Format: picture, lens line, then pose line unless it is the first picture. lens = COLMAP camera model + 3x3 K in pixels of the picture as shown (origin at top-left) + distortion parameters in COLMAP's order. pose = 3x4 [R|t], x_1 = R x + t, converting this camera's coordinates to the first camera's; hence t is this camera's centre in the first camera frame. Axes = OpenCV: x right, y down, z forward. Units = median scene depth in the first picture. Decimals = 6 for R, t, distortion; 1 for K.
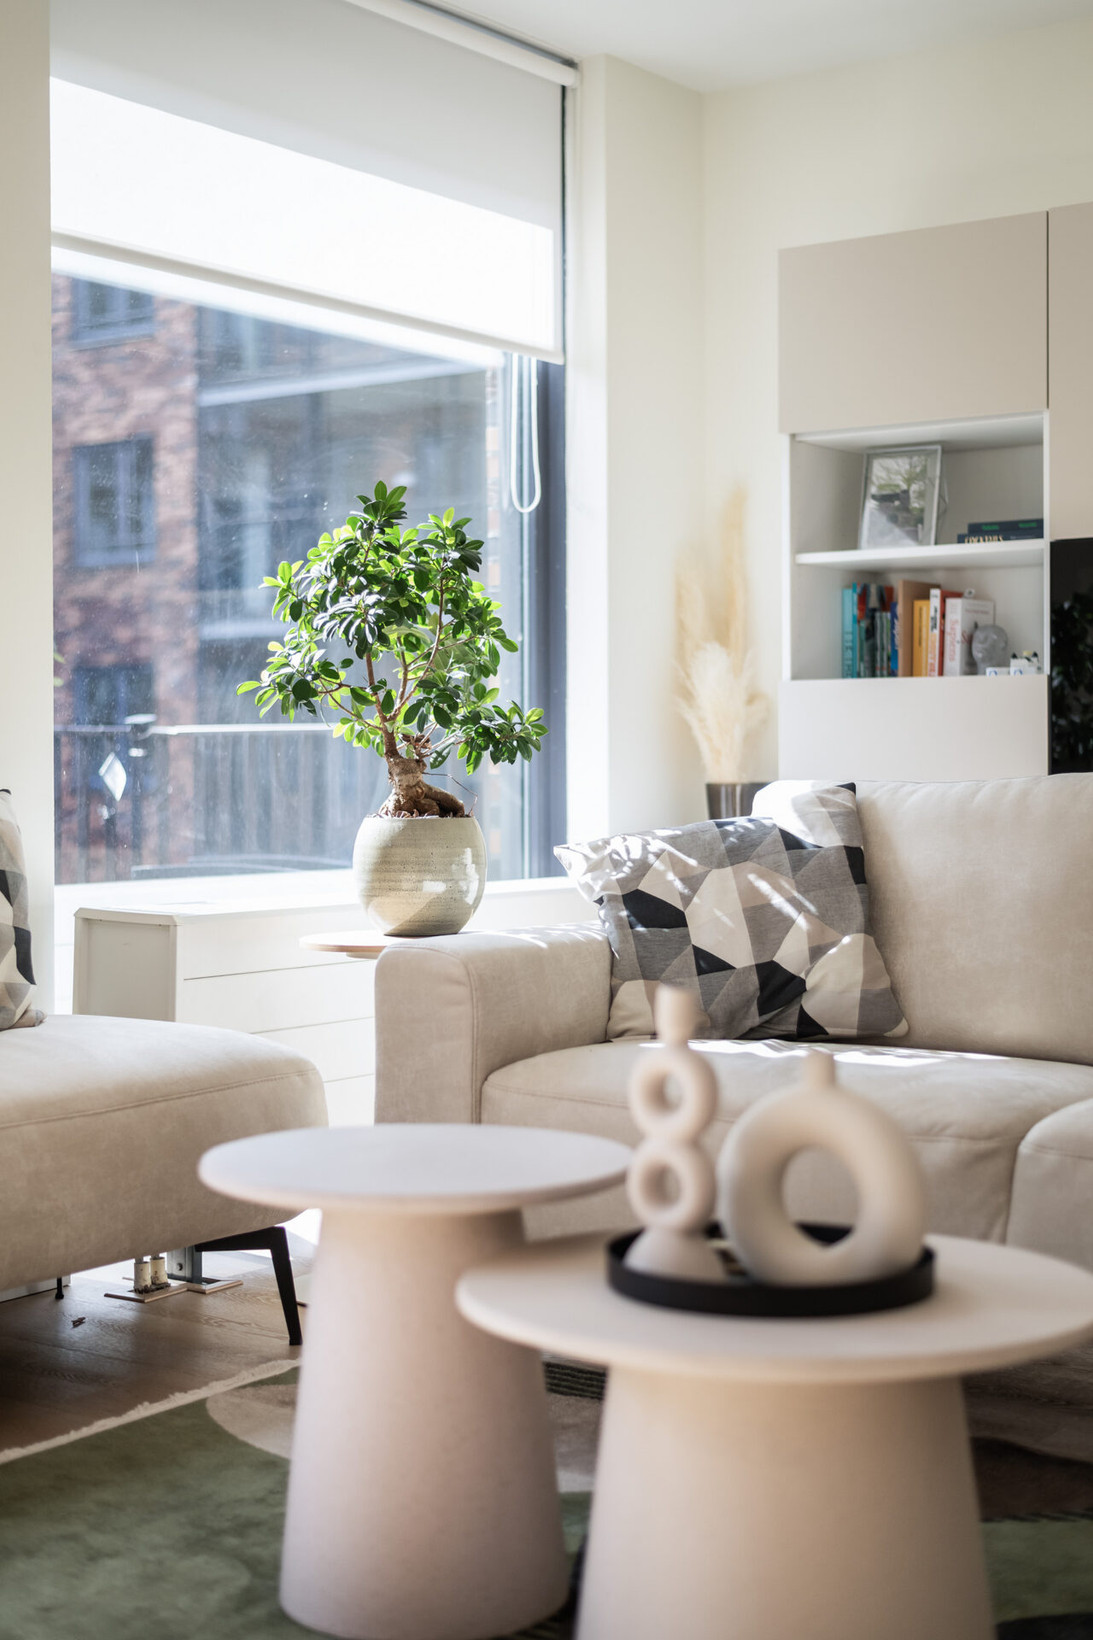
lens RADIAL K [[2386.9, 0, 546.6], [0, 2386.9, 796.1], [0, 0, 1]] dist [0.002316, 0.041968]
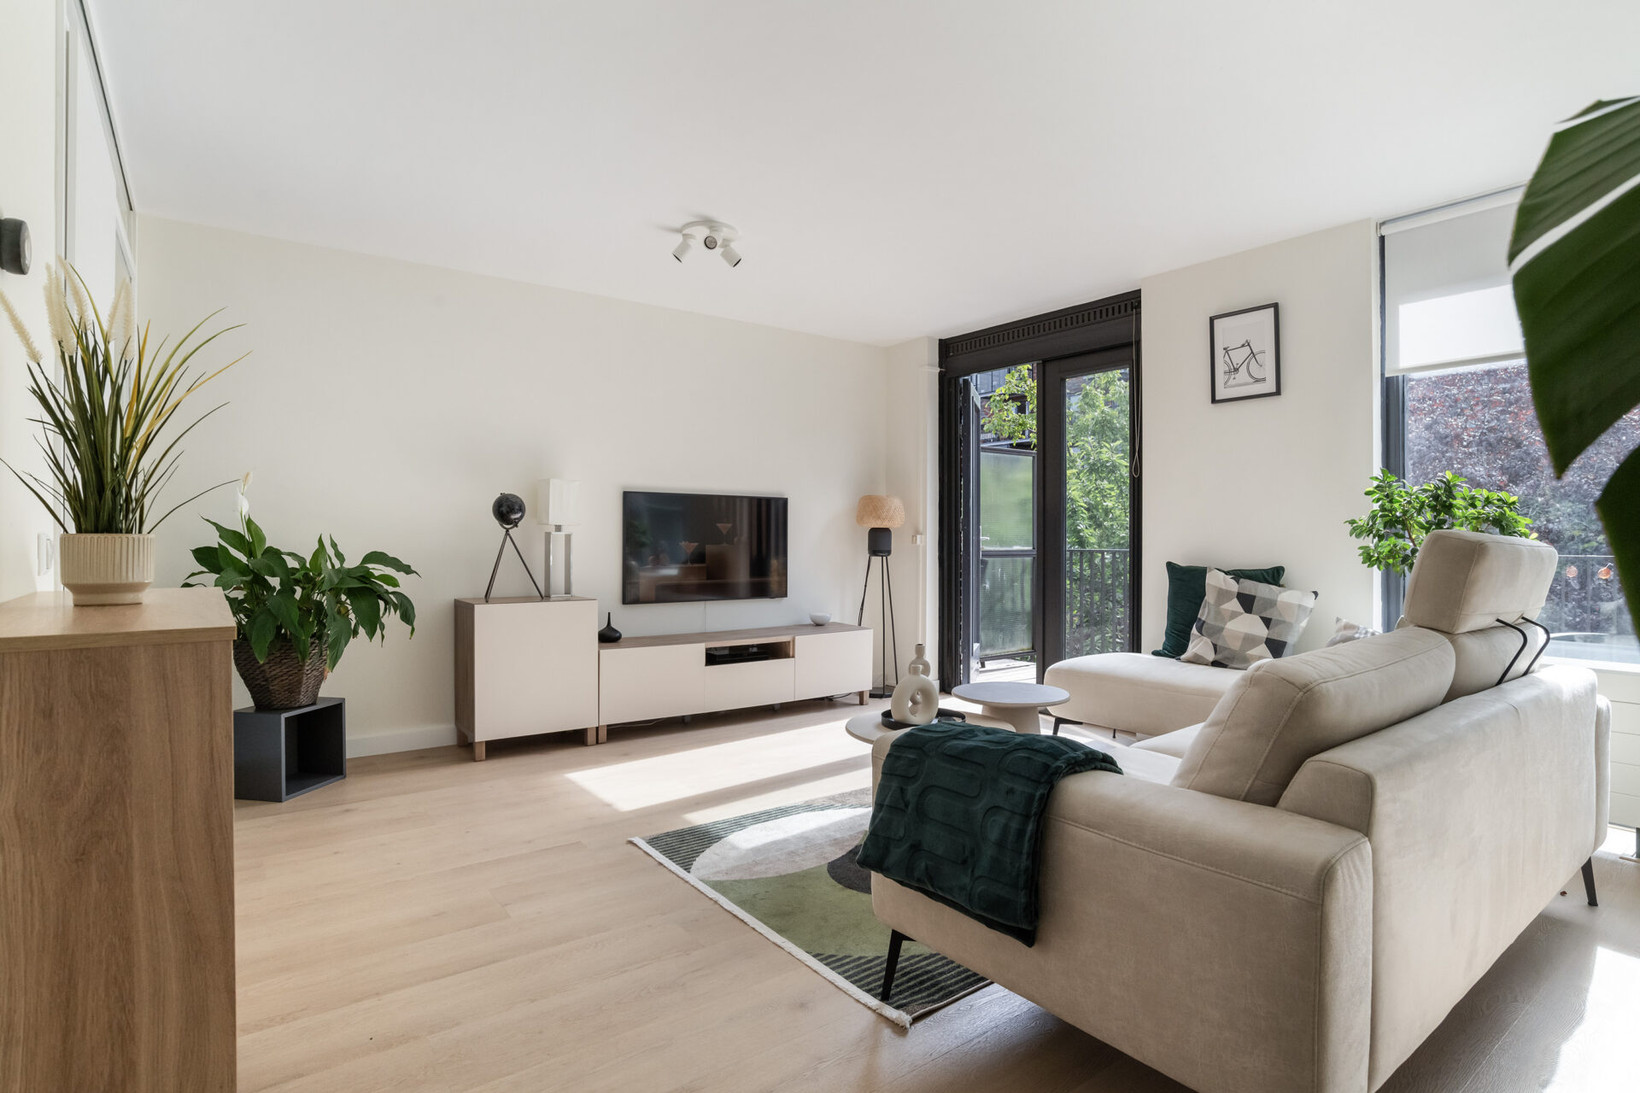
lens RADIAL K [[838.9, 0, 825.2], [0, 838.9, 539.3], [0, 0, 1]] dist [-0.038023, 0.001148]
pose [[-0.294112, 0.002769, -0.955767, 0.810095], [-0.012764, 0.999895, 0.006825, -0.059024], [0.955686, 0.014207, -0.294046, 0.692873]]
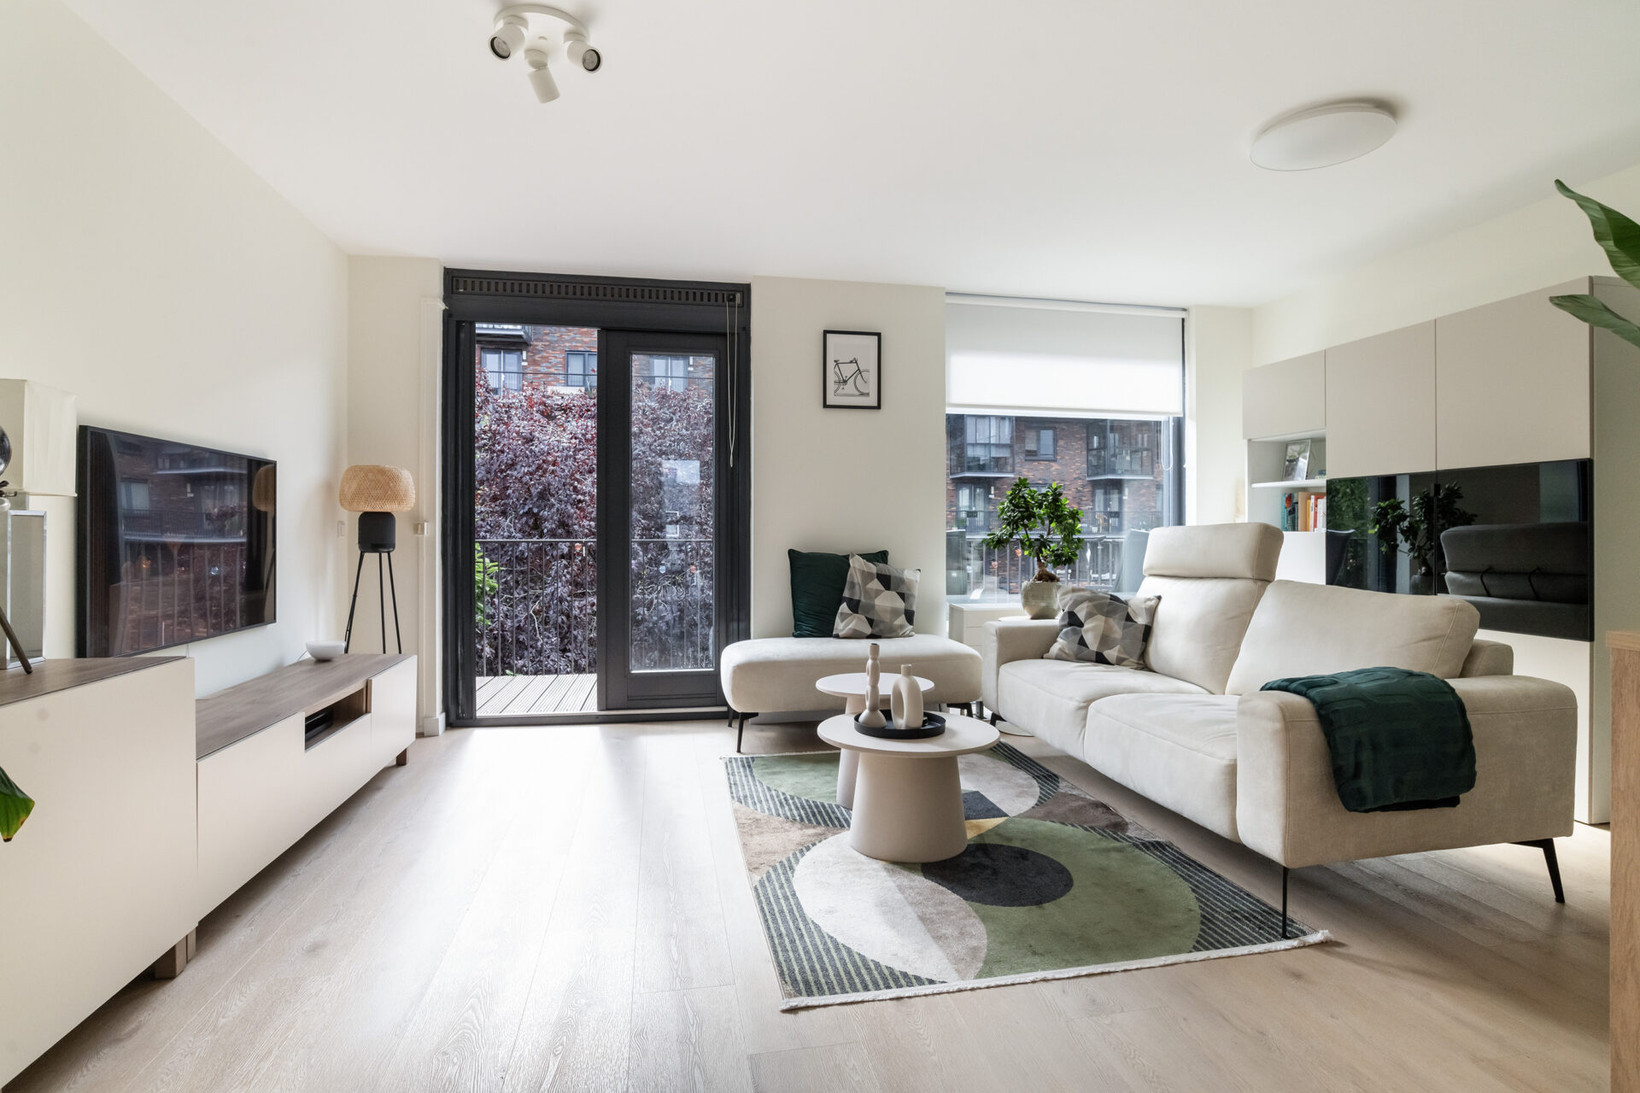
lens RADIAL K [[838.9, 0, 825.2], [0, 838.9, 539.3], [0, 0, 1]] dist [-0.038023, 0.001148]
pose [[0.732836, 0.009276, -0.680342, 0.483473], [-0.010919, 0.999939, 0.001871, -0.045161], [0.680317, 0.006058, 0.732892, -0.002839]]
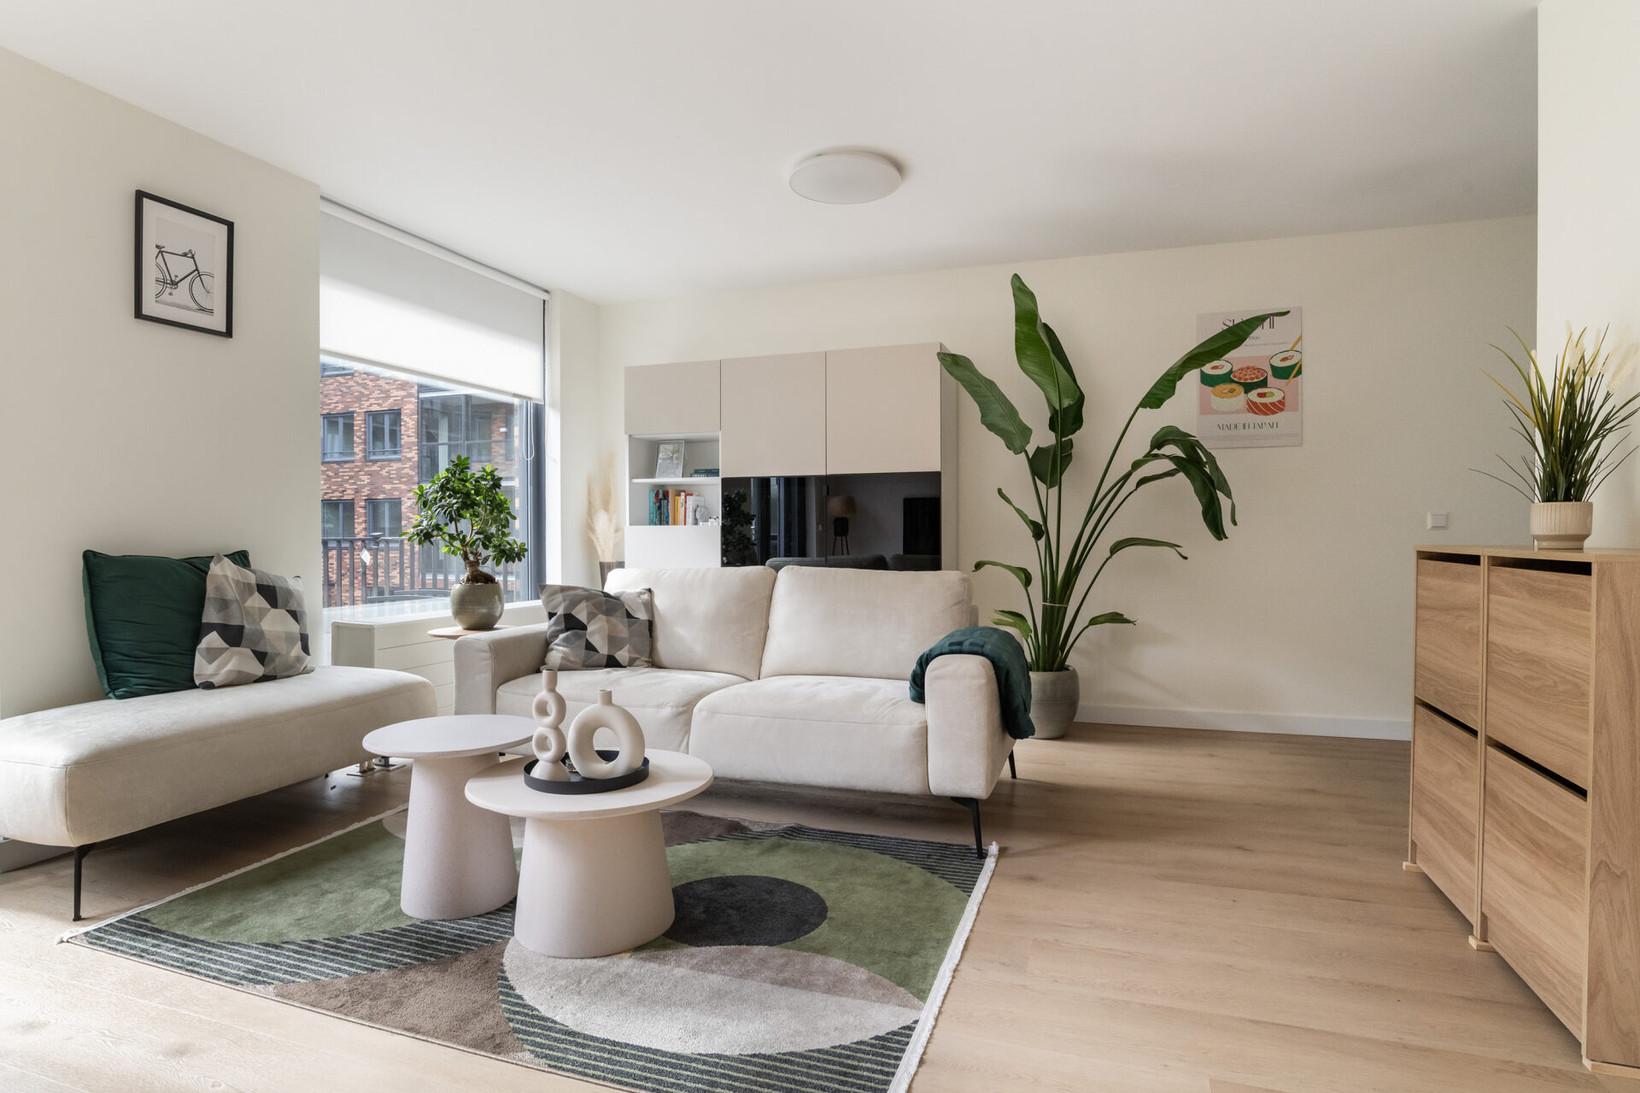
lens RADIAL K [[859.2, 0, 825.5], [0, 859.2, 555.1], [0, 0, 1]] dist [-0.037650, 0.001781]
pose [[0.957045, -0.005778, 0.289882, 0.040432], [0.002647, 0.999934, 0.011190, -0.031238], [-0.289928, -0.009942, 0.956997, -0.001122]]
